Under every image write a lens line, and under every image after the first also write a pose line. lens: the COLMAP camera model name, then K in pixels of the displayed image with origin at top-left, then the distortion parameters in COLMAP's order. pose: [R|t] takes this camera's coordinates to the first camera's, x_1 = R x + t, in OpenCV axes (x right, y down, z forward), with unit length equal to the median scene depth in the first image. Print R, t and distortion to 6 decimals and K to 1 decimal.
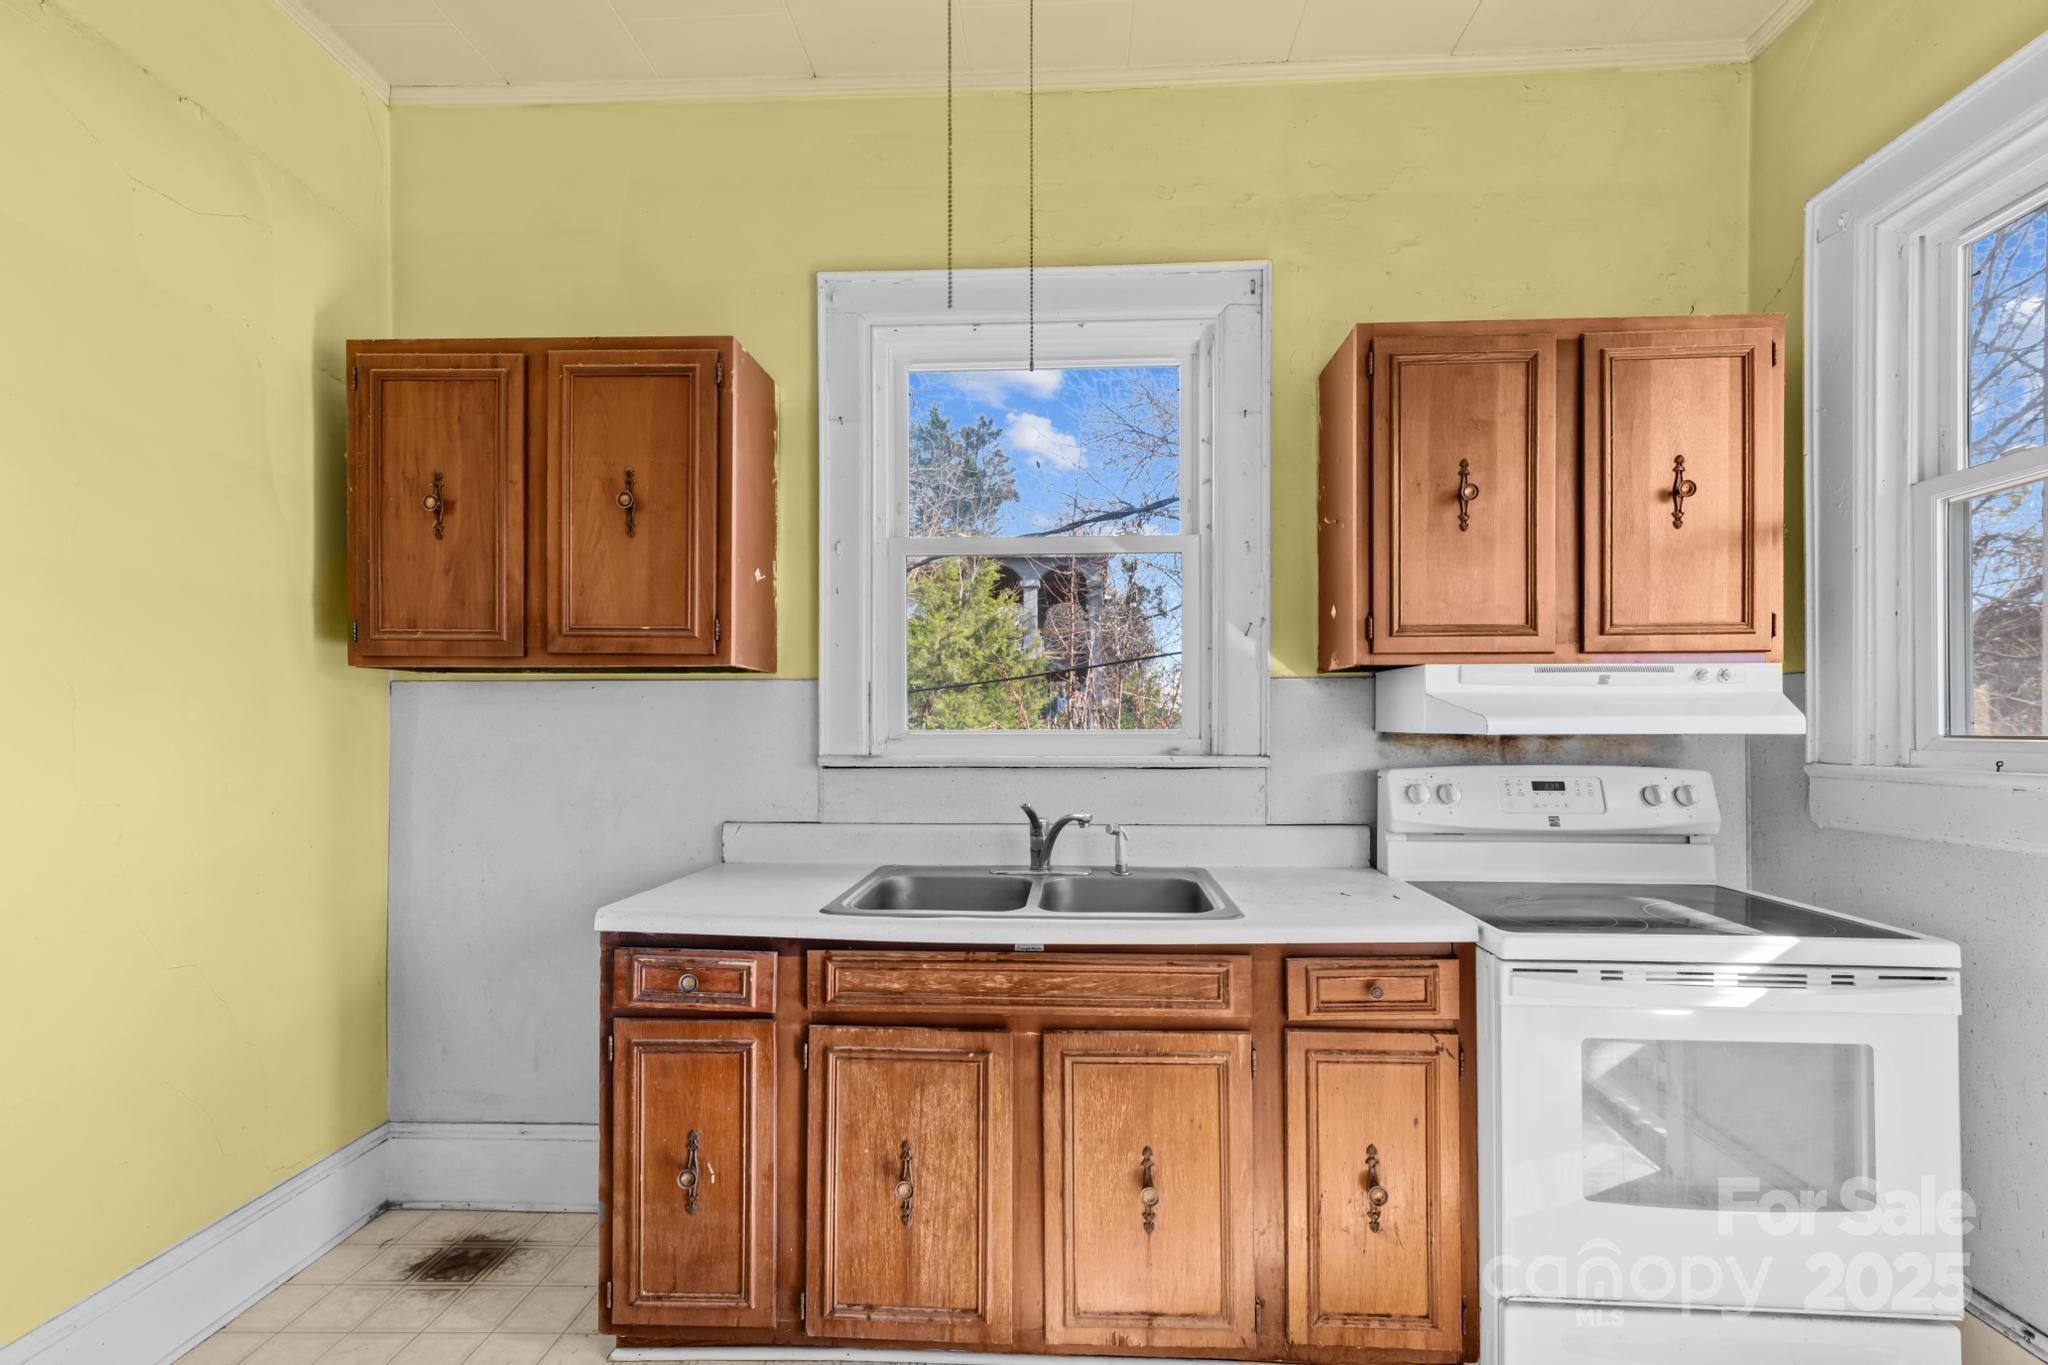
lens RADIAL K [[886.1, 0, 1027.6], [0, 886.1, 721.8], [0, 0, 1]] dist [0.021520, -0.000085]
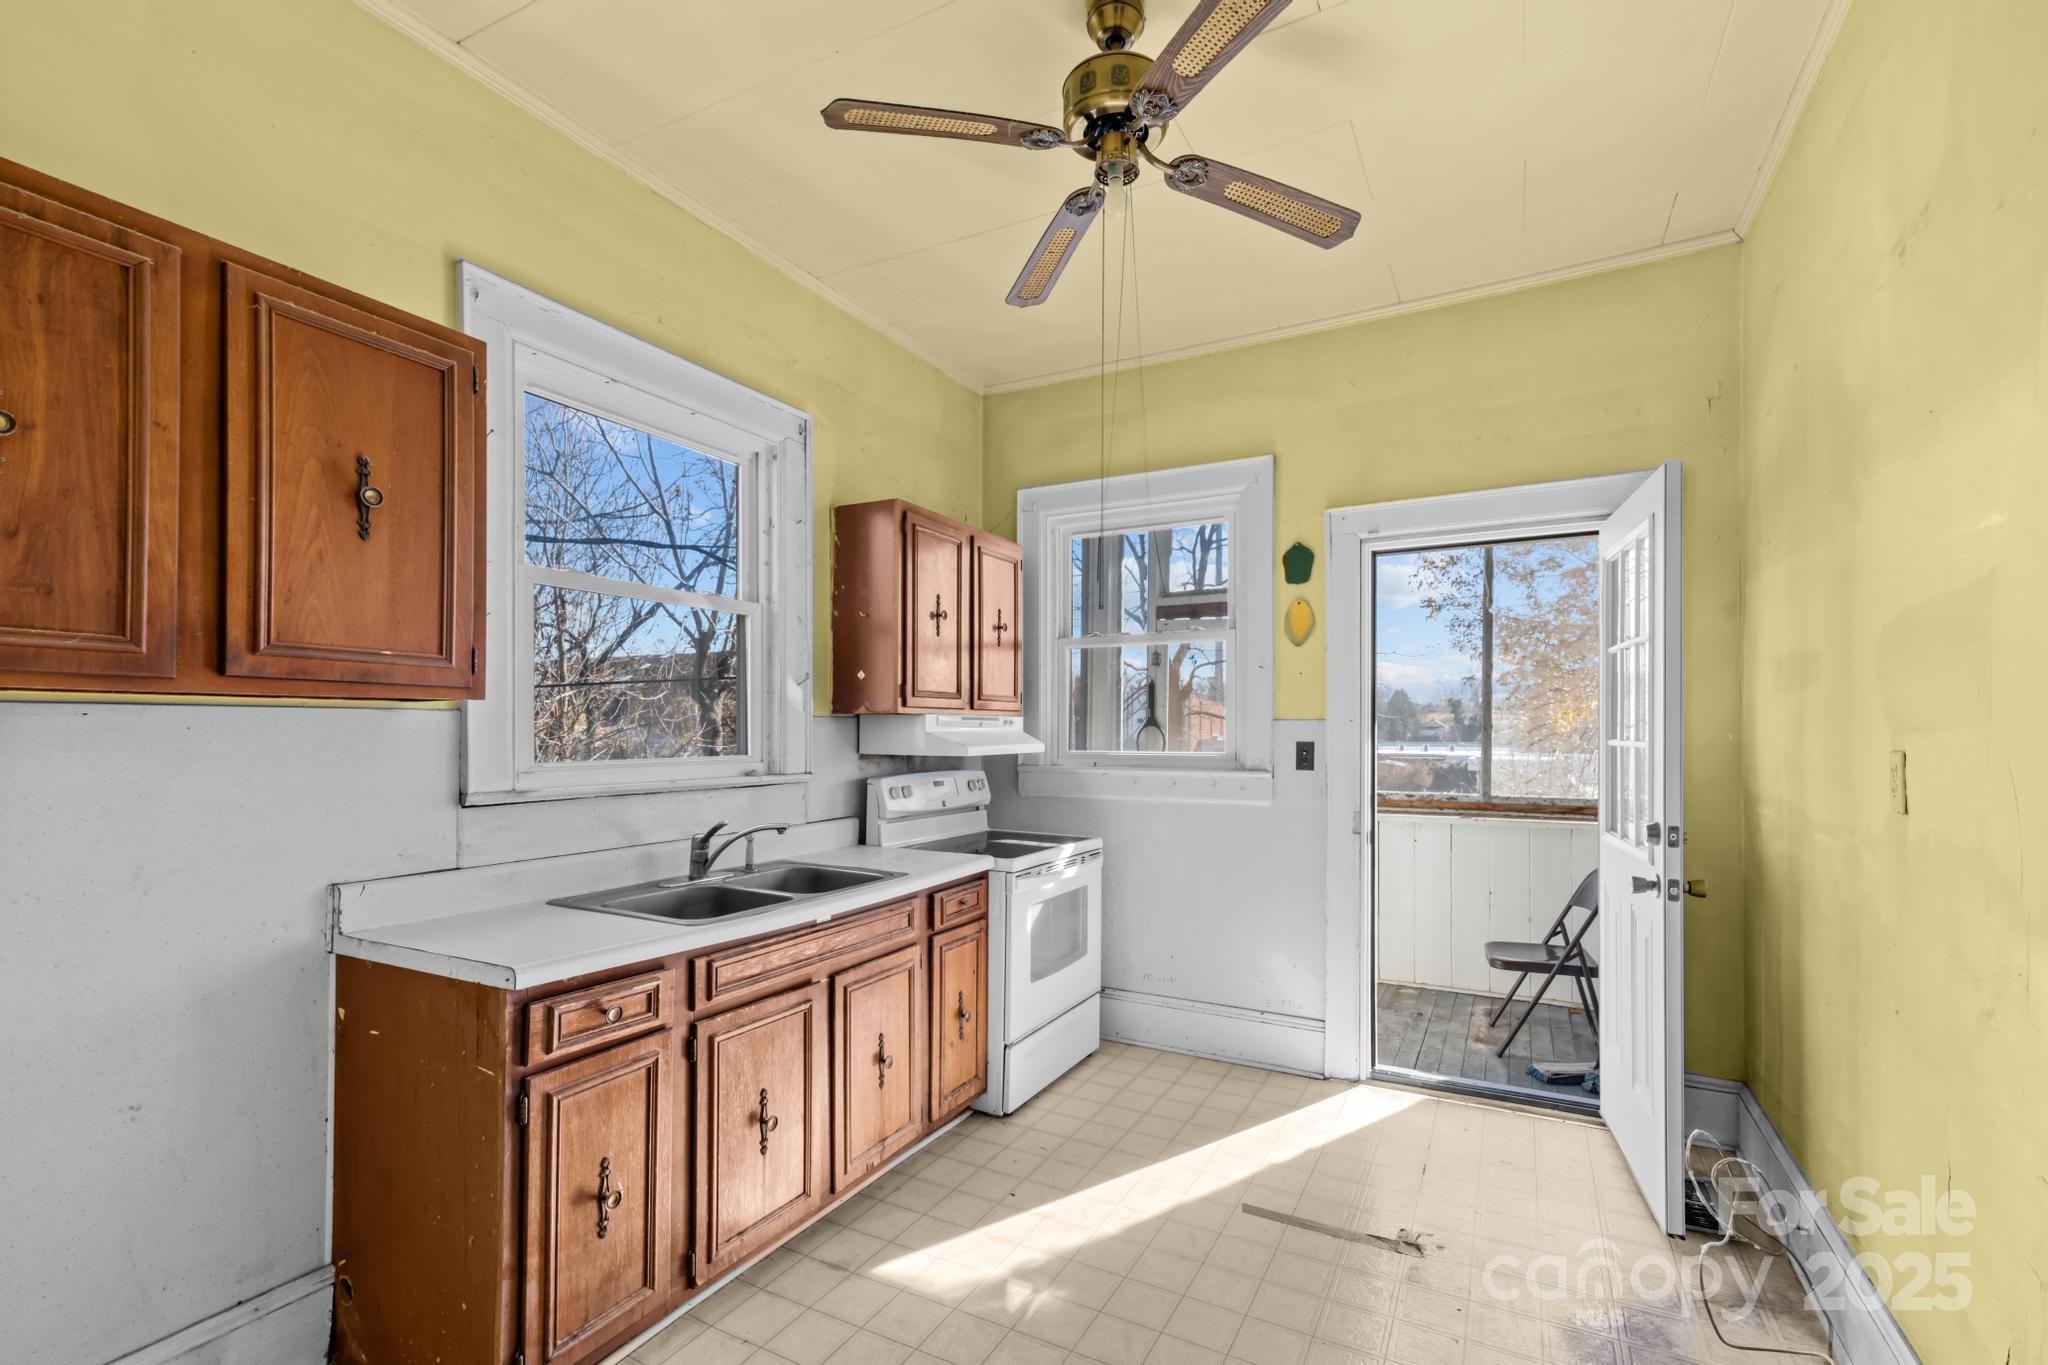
lens RADIAL K [[913.8, 0, 1050.3], [0, 913.8, 725.7], [0, 0, 1]] dist [0.020058, 0.000030]
pose [[0.417975, 0.004303, 0.908448, -0.951292], [-0.010225, 0.999948, -0.000032, -0.042955], [-0.908401, -0.009276, 0.417997, 0.069181]]
